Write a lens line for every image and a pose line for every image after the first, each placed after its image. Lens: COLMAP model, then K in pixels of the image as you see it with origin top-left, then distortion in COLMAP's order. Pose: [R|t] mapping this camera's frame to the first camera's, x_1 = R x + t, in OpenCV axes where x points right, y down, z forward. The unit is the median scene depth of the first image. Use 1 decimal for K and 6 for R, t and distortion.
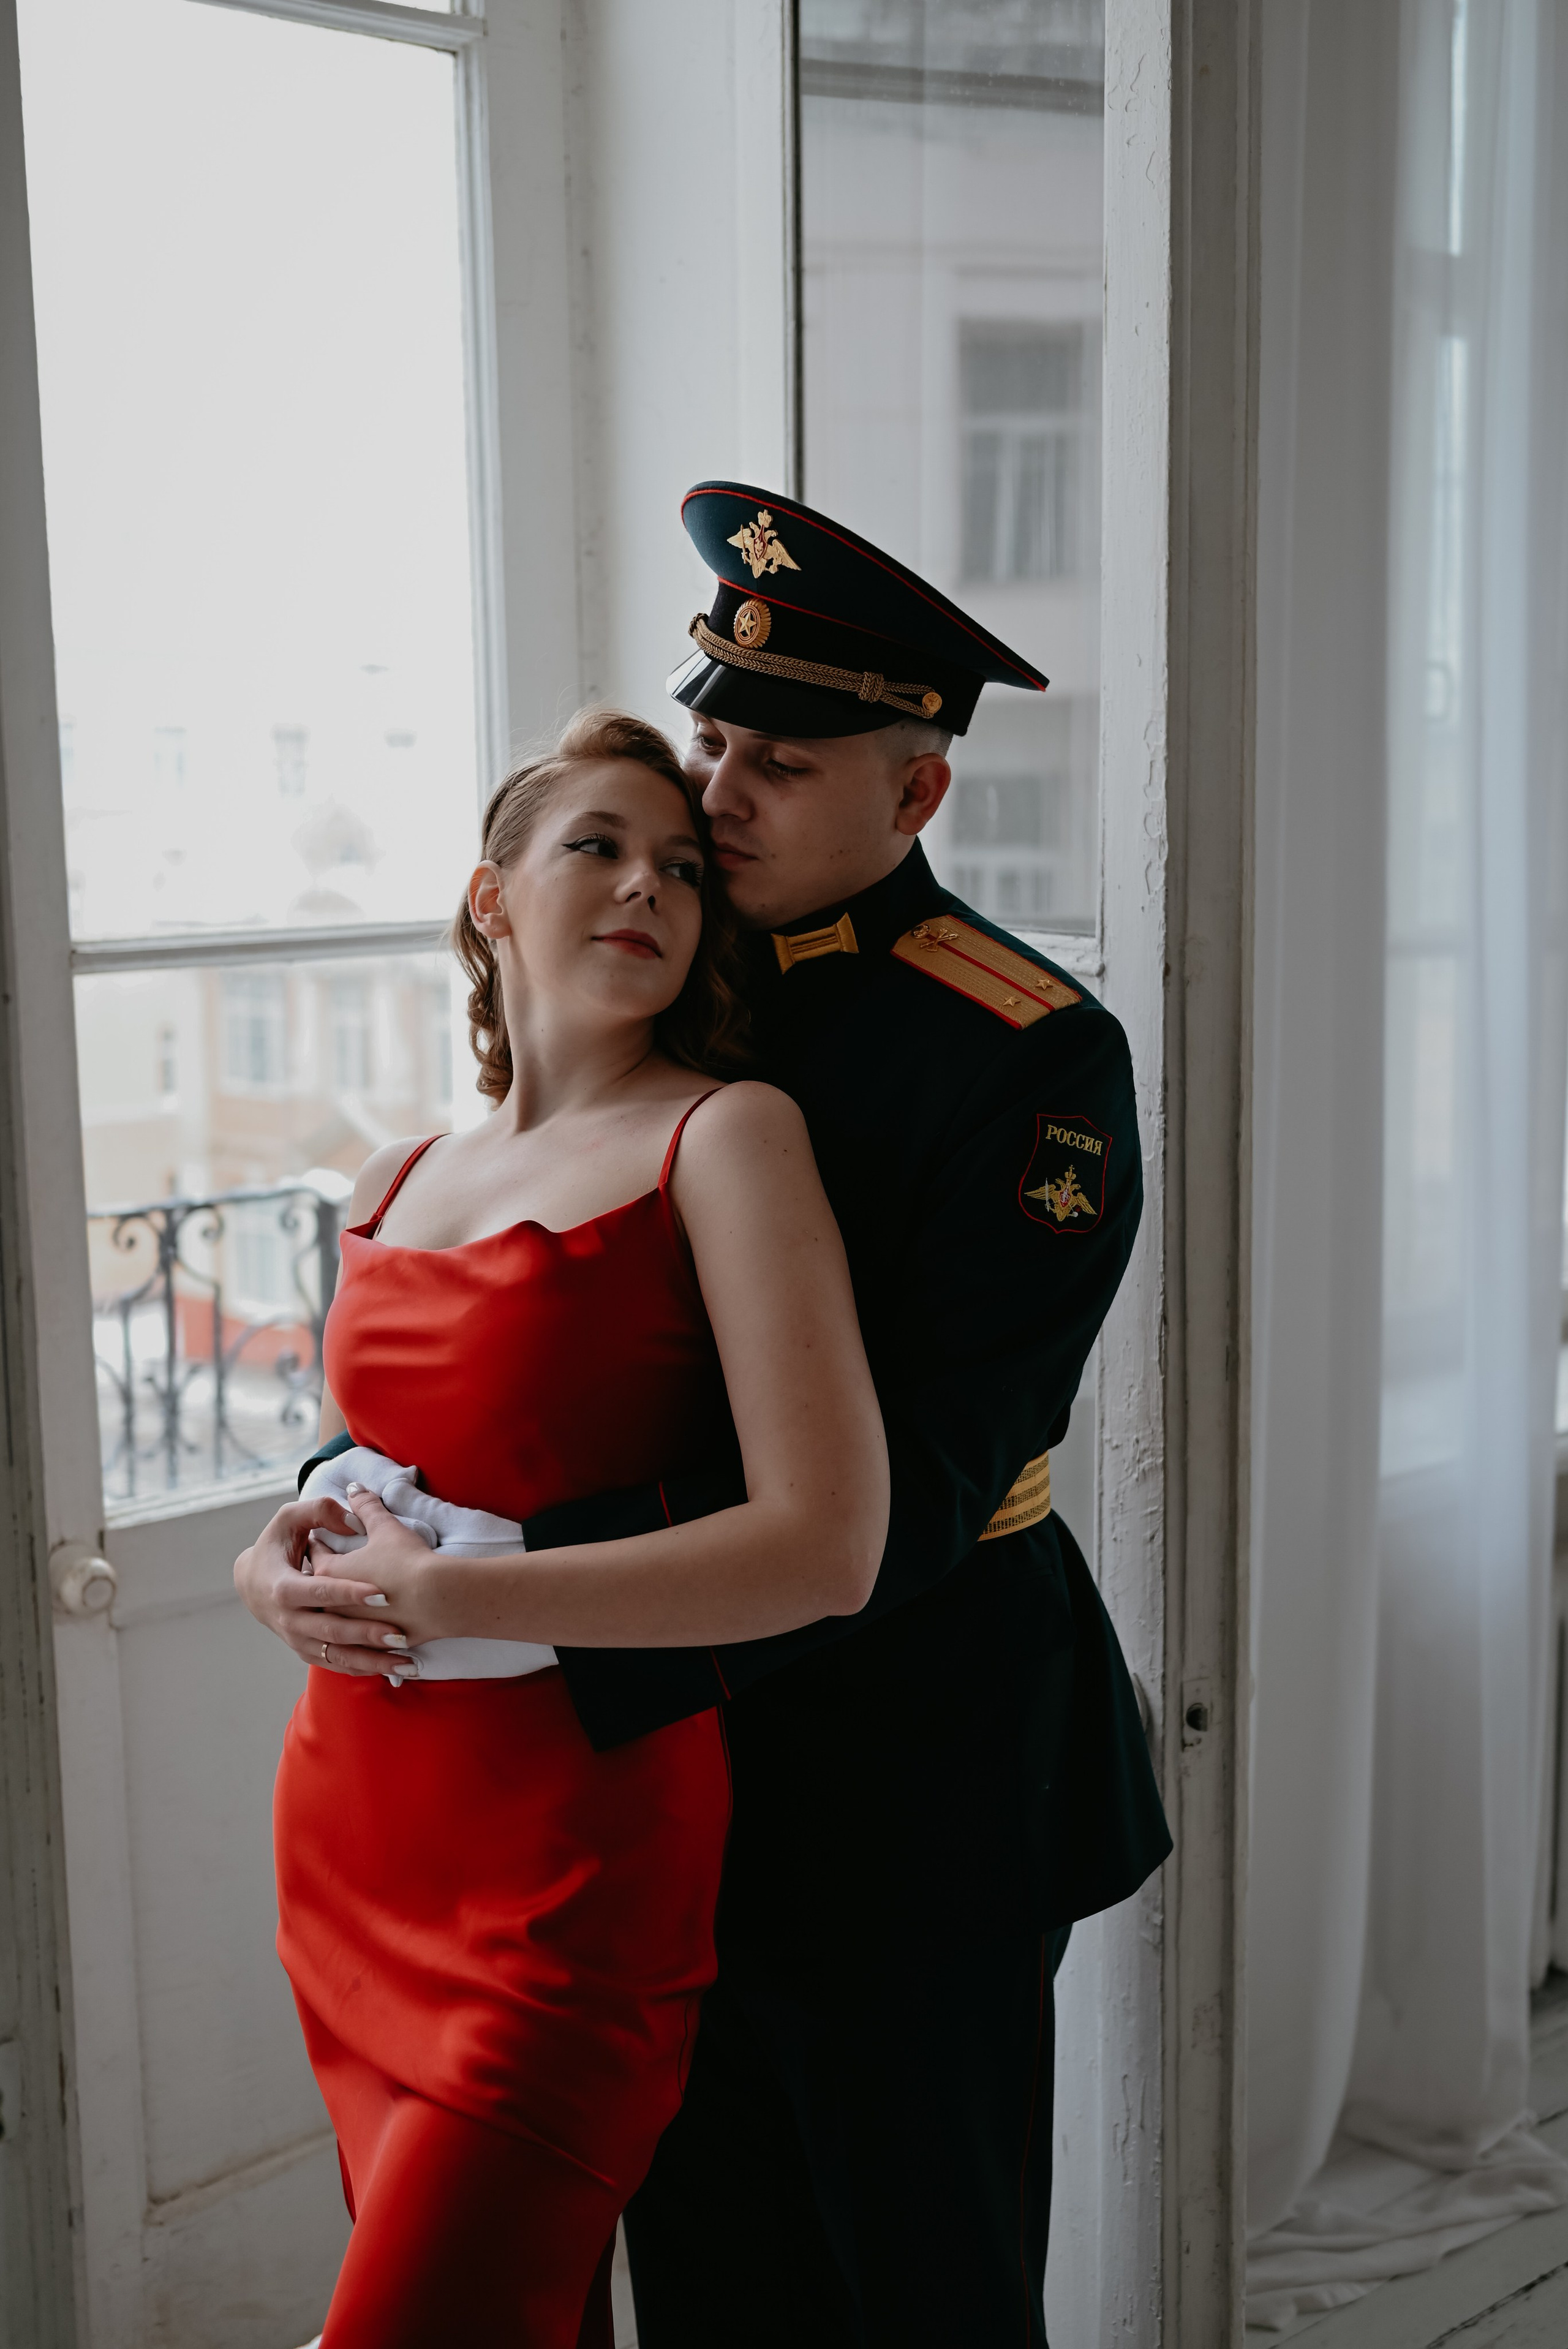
lens RADIAL K [[2667.8, 0, 777.3], [0, 2667.8, 1191.0], [0, 0, 1]] dist [-0.001742, 0.019646]
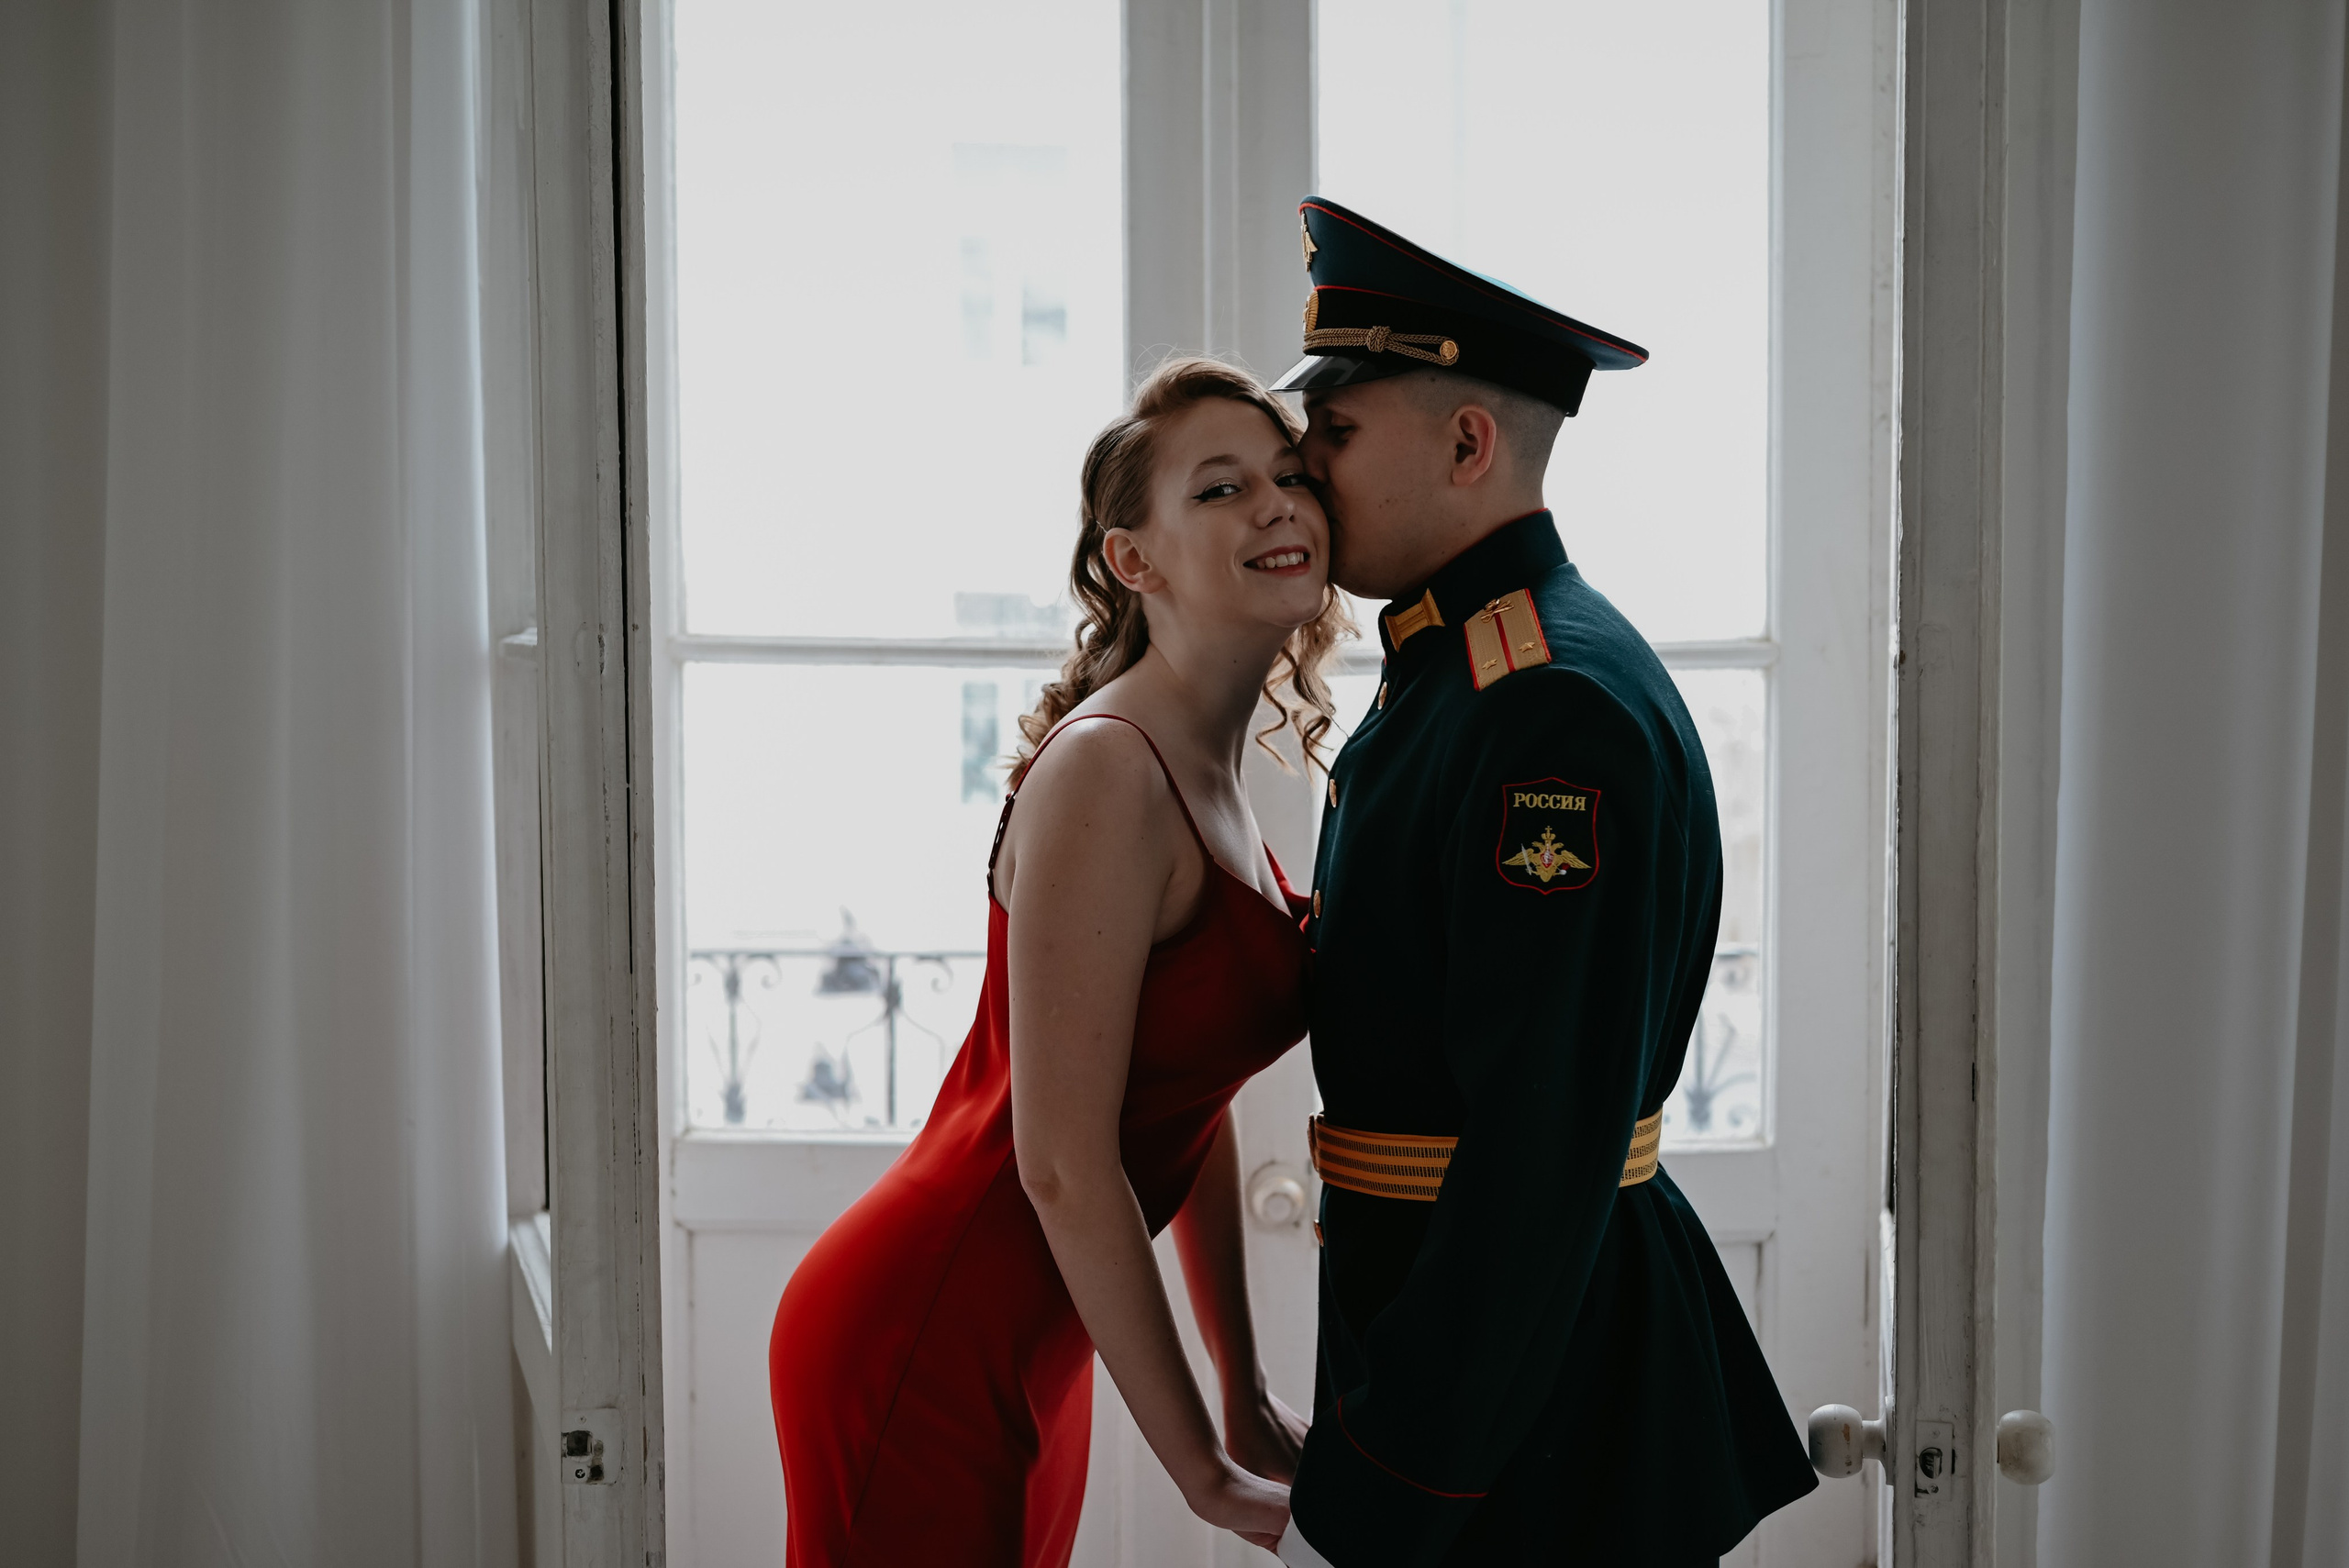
lens RADIAL K [[2659.4, 0, 1174.5], [0, 2659.4, 784.0], [0, 0, 1]] dist [-0.012346, 0.047661]
pose [[0.749528, 0.042902, -0.660581, 0.559806], [-0.095013, 0.994538, -0.043215, 0.027295], [0.655119, 0.095154, 0.749510, 0.110976]]
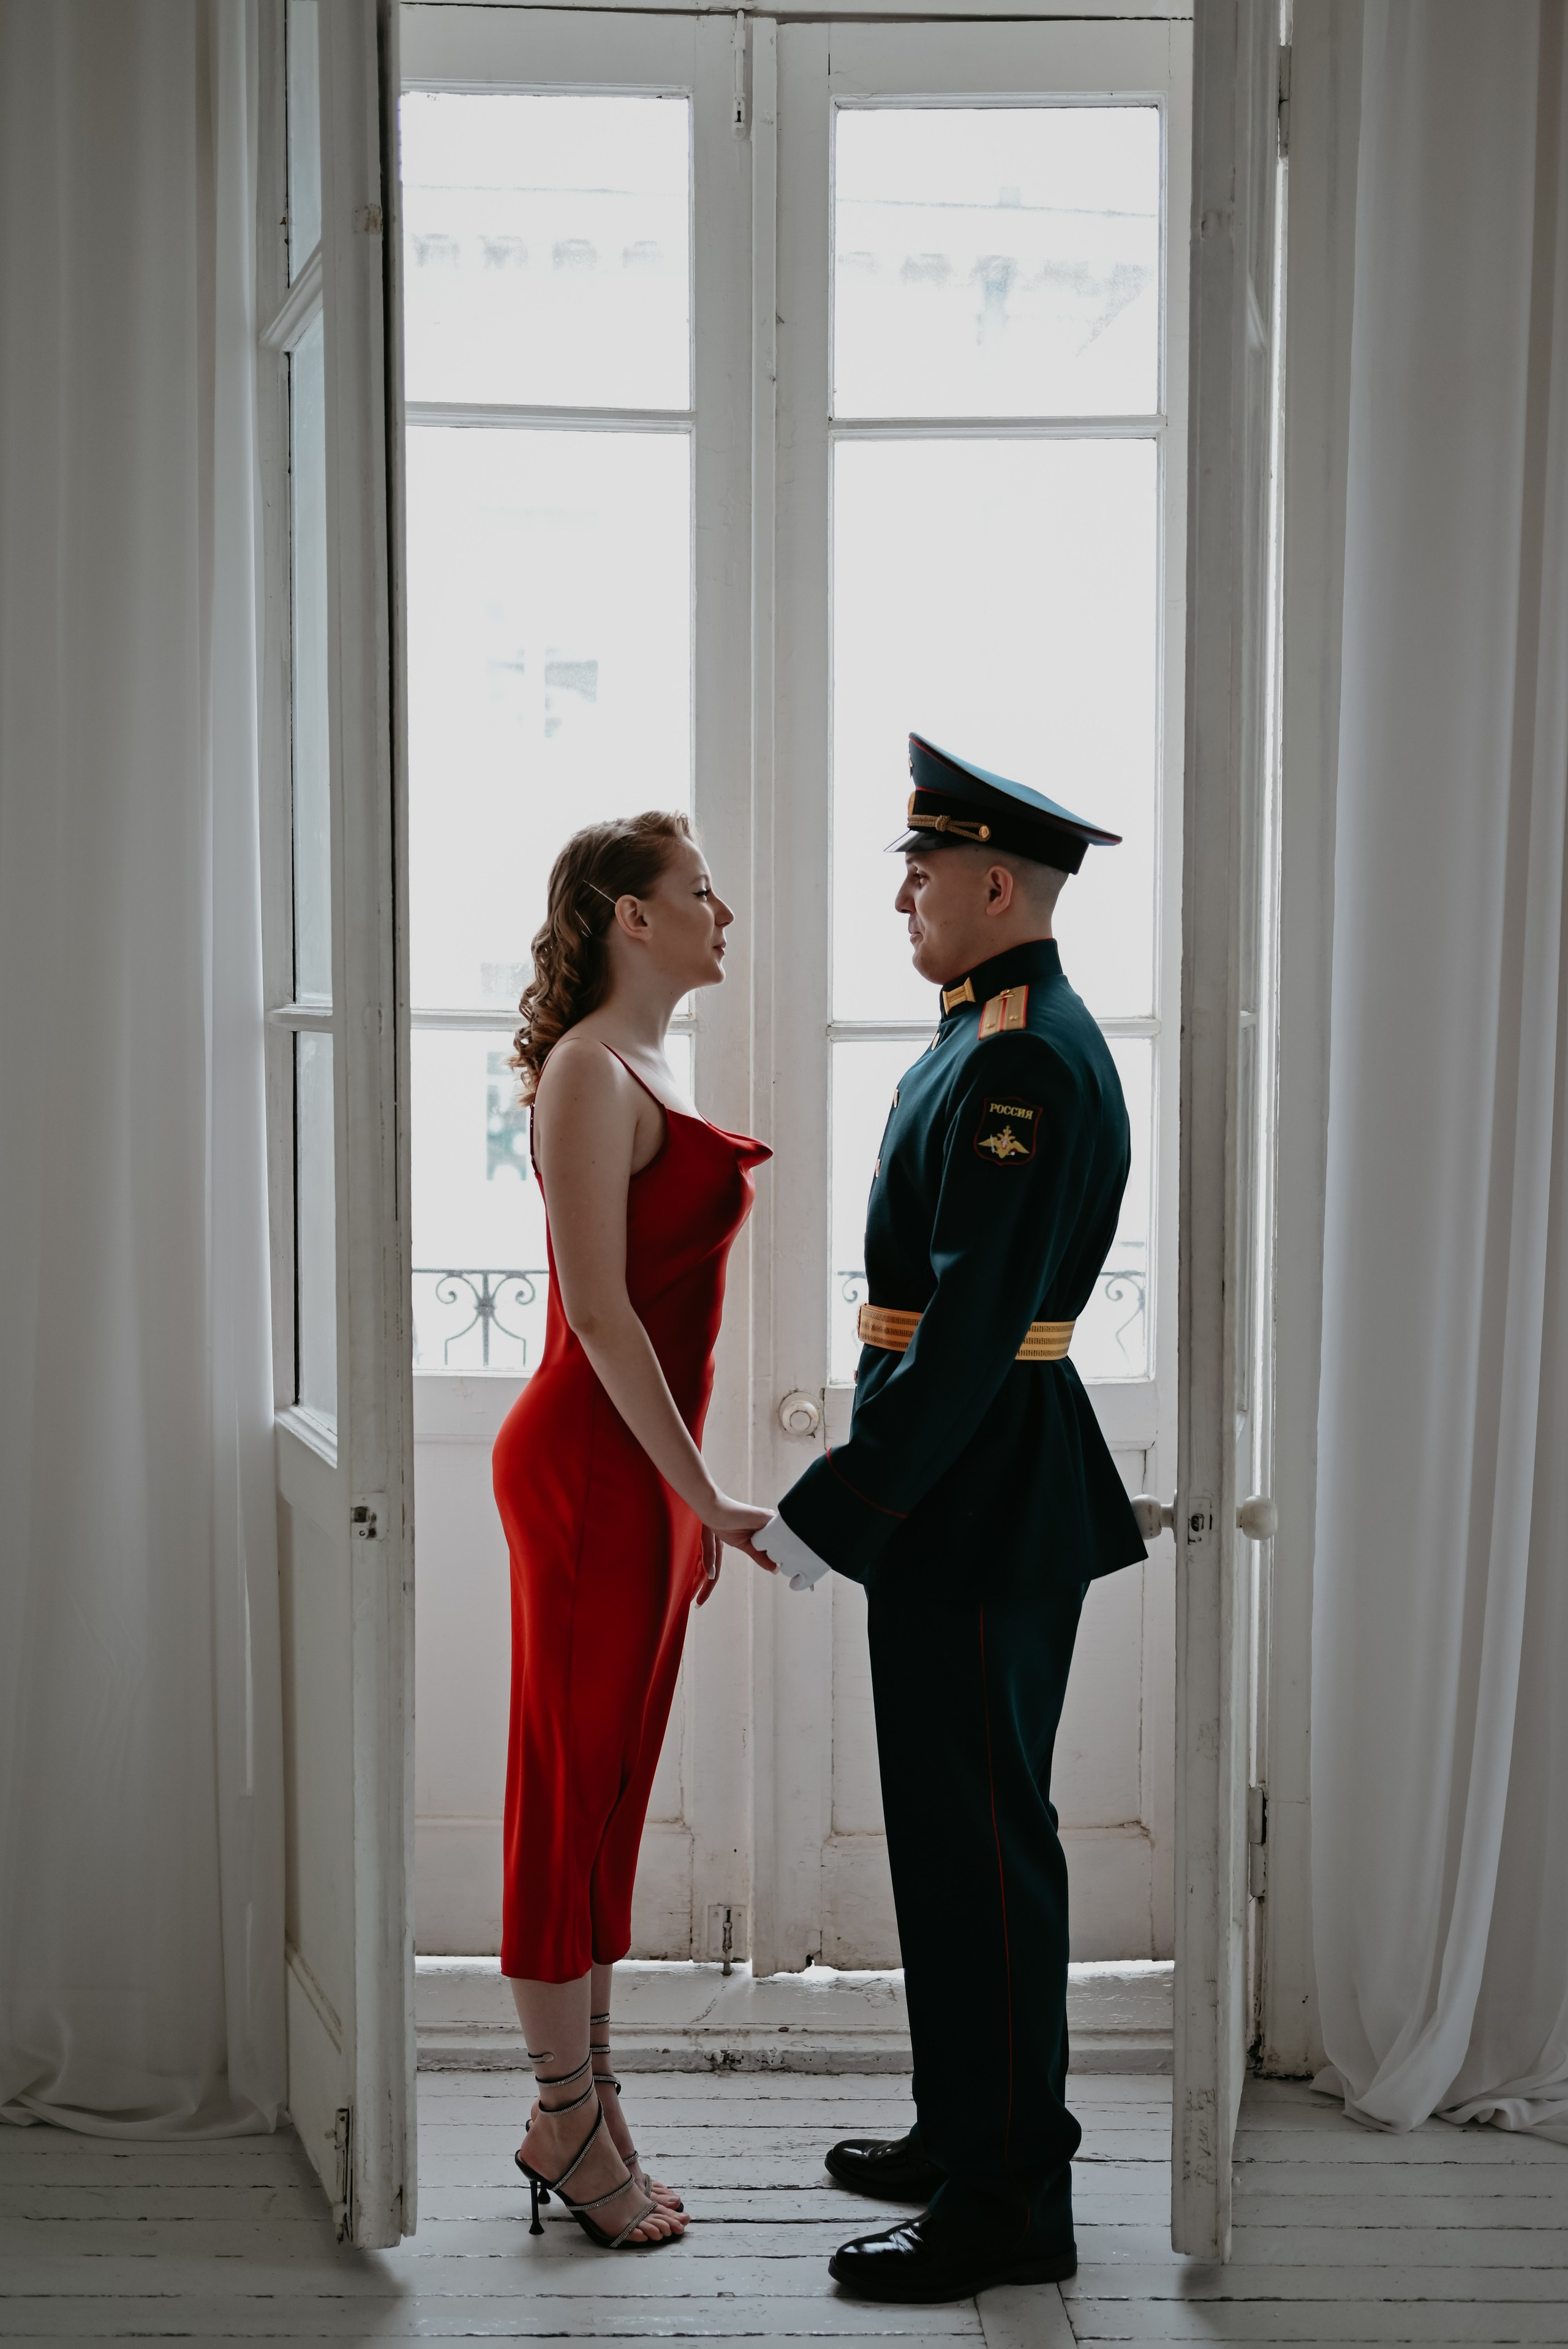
lens RADIAL K [[2781.9, 0, 784.0], [0, 2781.9, 1174.5], [0, 0, 1]] dist [-0.046124, 0.094069]
pose [[0.769278, 0.049988, -0.636956, 0.969755], [-0.098973, 0.994224, -0.041508, 0.089084], [0.631202, 0.094973, 0.769782, -0.381009]]
